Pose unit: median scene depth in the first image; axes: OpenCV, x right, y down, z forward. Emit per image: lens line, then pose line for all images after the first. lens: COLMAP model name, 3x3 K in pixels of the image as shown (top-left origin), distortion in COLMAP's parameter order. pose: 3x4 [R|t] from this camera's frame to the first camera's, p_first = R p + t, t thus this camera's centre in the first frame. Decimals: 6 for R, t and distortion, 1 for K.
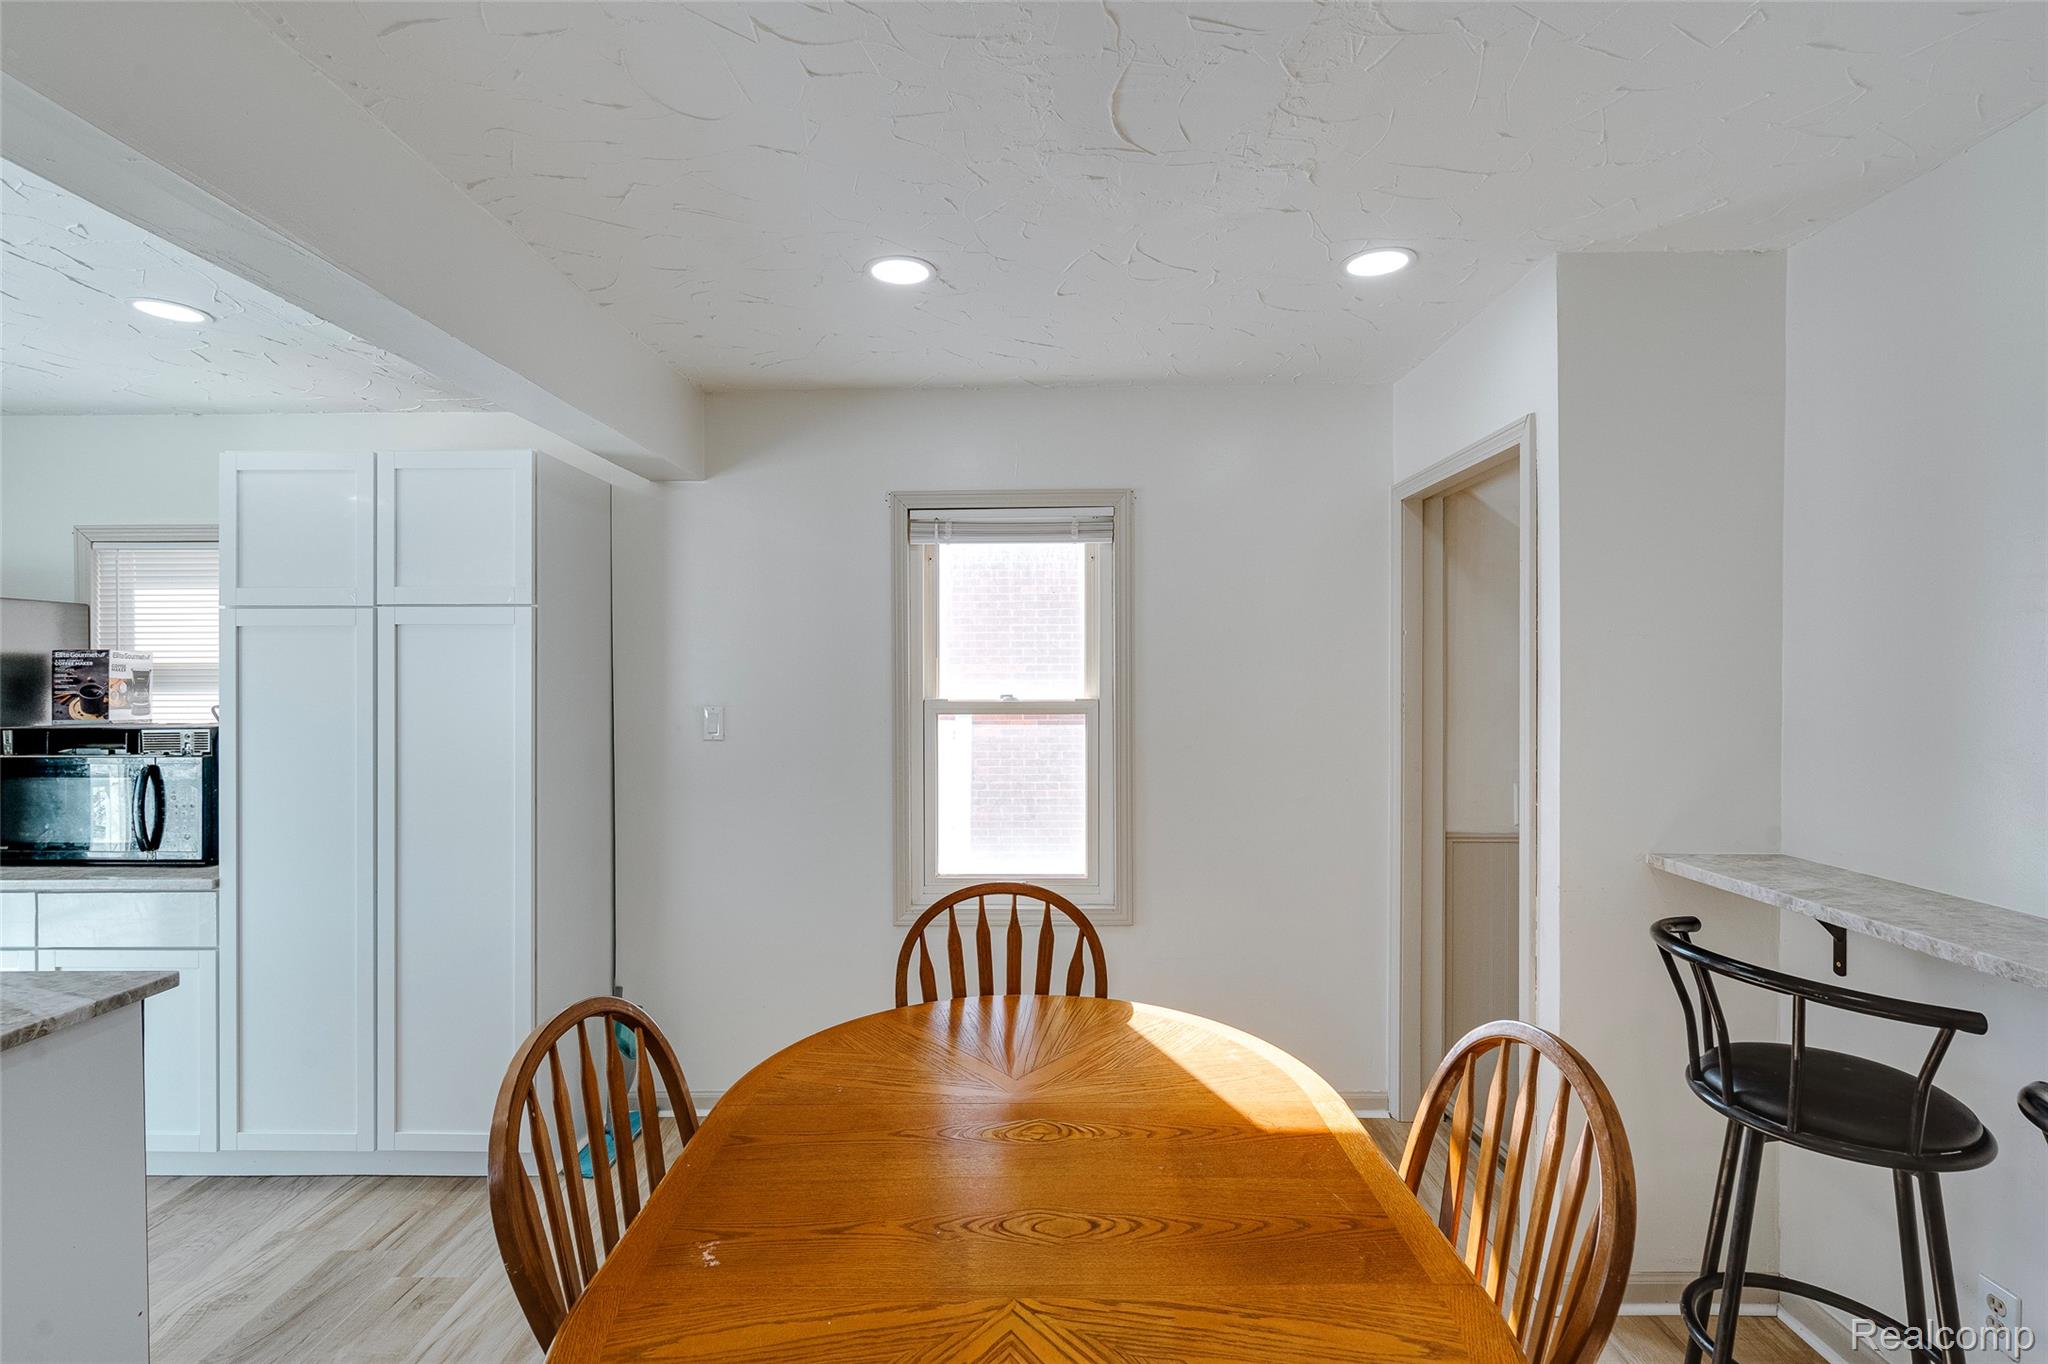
lens RADIAL K [[944.0, 0, 1027.4], [0, 944.0, 680.4], [0, 0, 1]] dist [-0.007341, 0.003157]
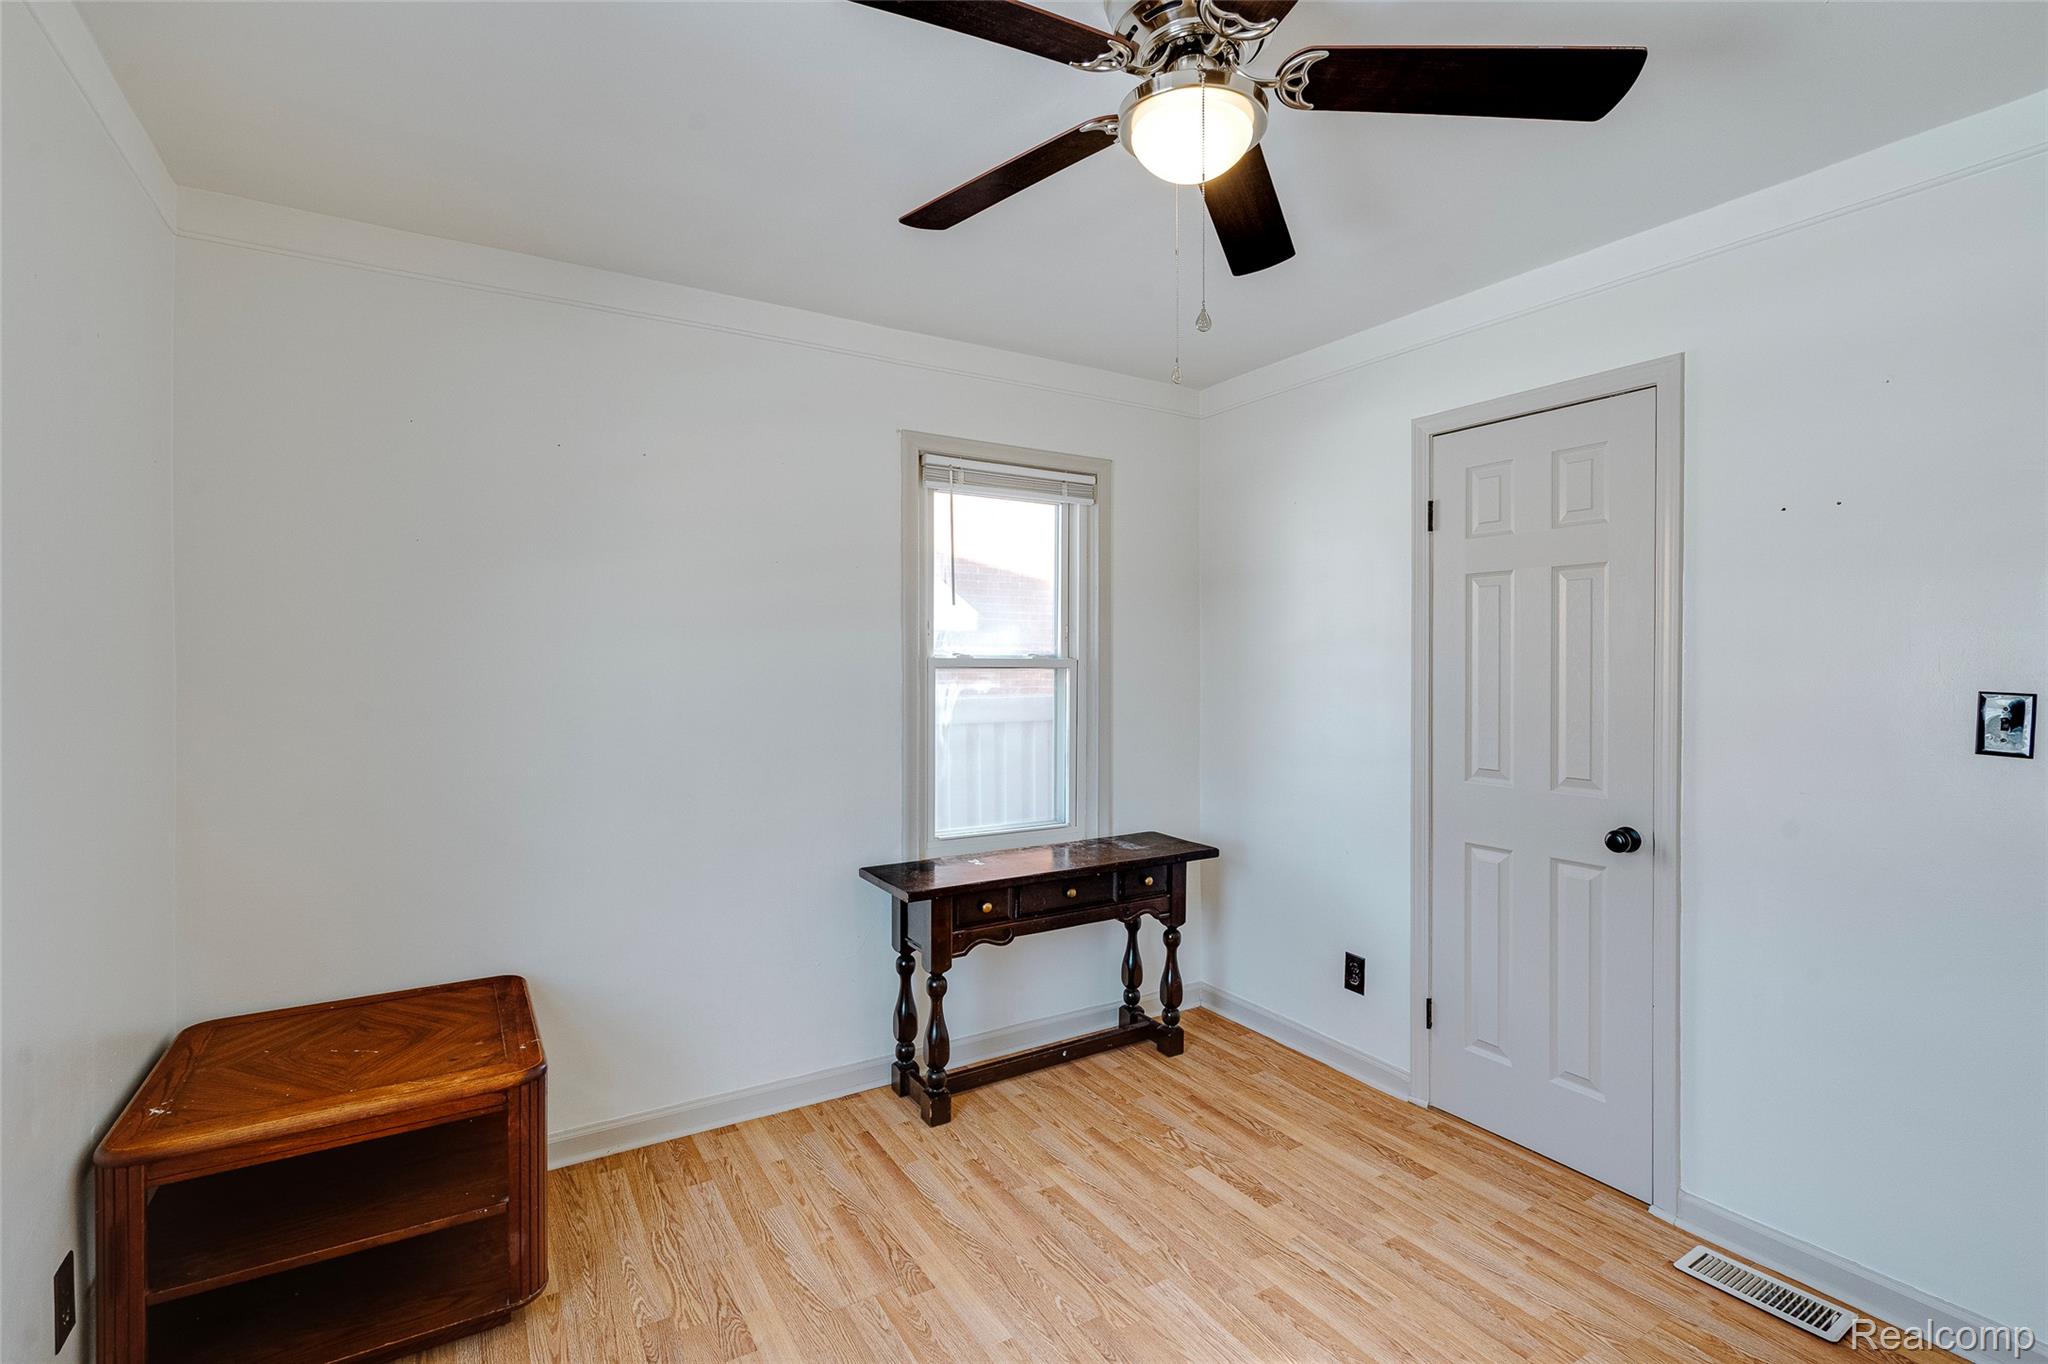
lens RADIAL K [[944.0, 0, 991.7], [0, 944.0, 662.0], [0, 0, 1]] dist [-0.007341, 0.003157]
pose [[0.845334, 0.006544, 0.534199, -0.599071], [-0.004716, 0.999977, -0.004788, 0.033972], [-0.534218, 0.001529, 0.845345, 0.180478]]
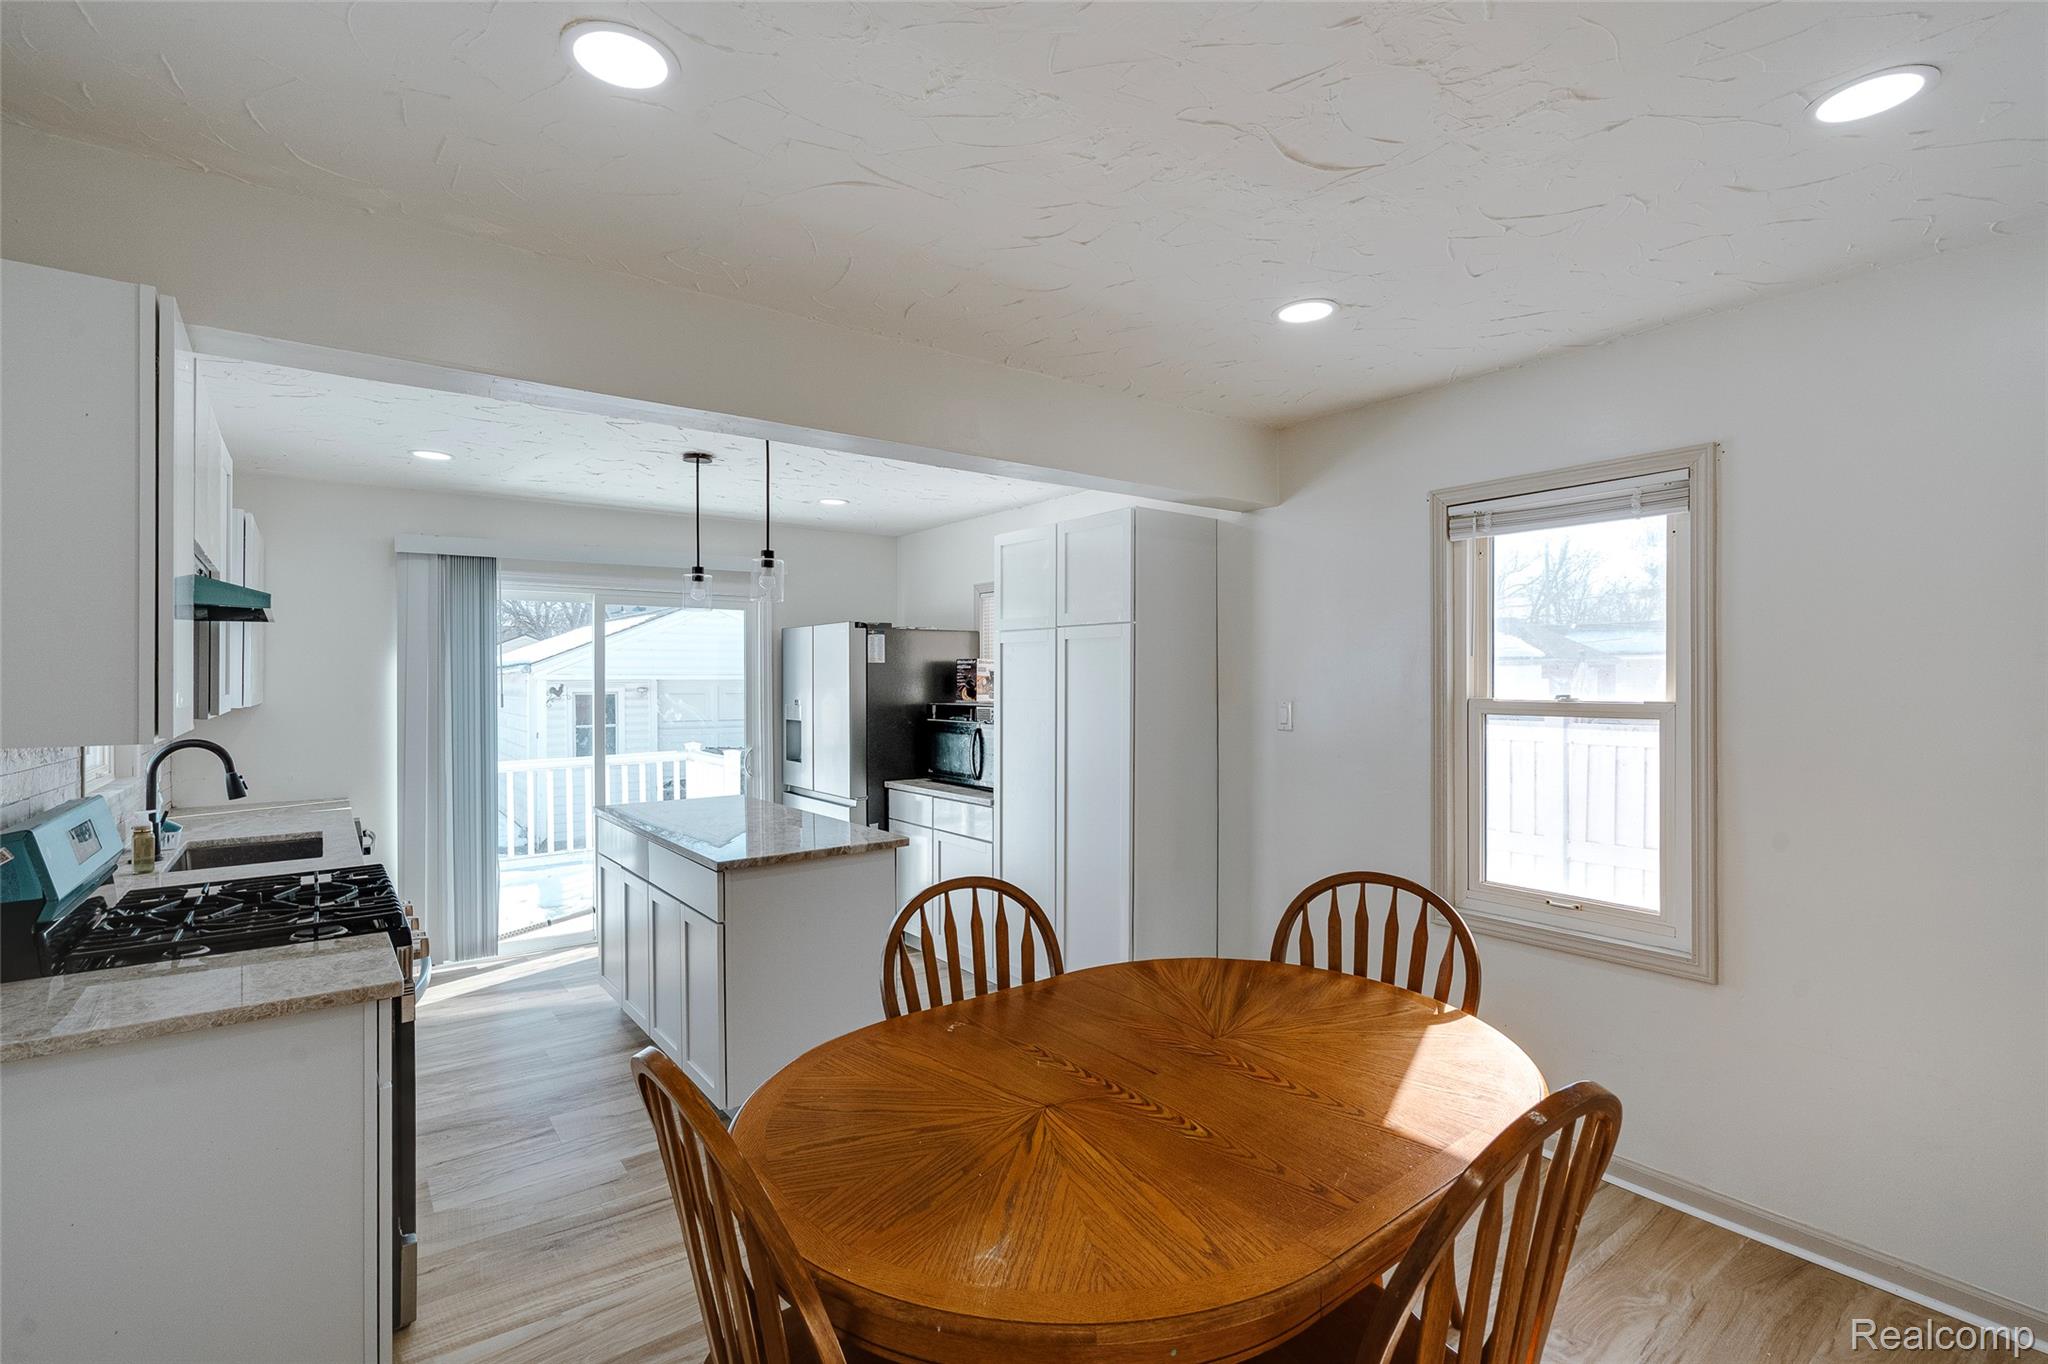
lens RADIAL K [[944.0, 0, 986.5], [0, 944.0, 674.8], [0, 0, 1]] dist [-0.007341, 0.003157]
pose [[0.592507, 0.000368, -0.805565, 0.405207], [-0.002282, 0.999997, -0.001221, -0.002088], [0.805562, 0.002562, 0.592506, 0.025099]]
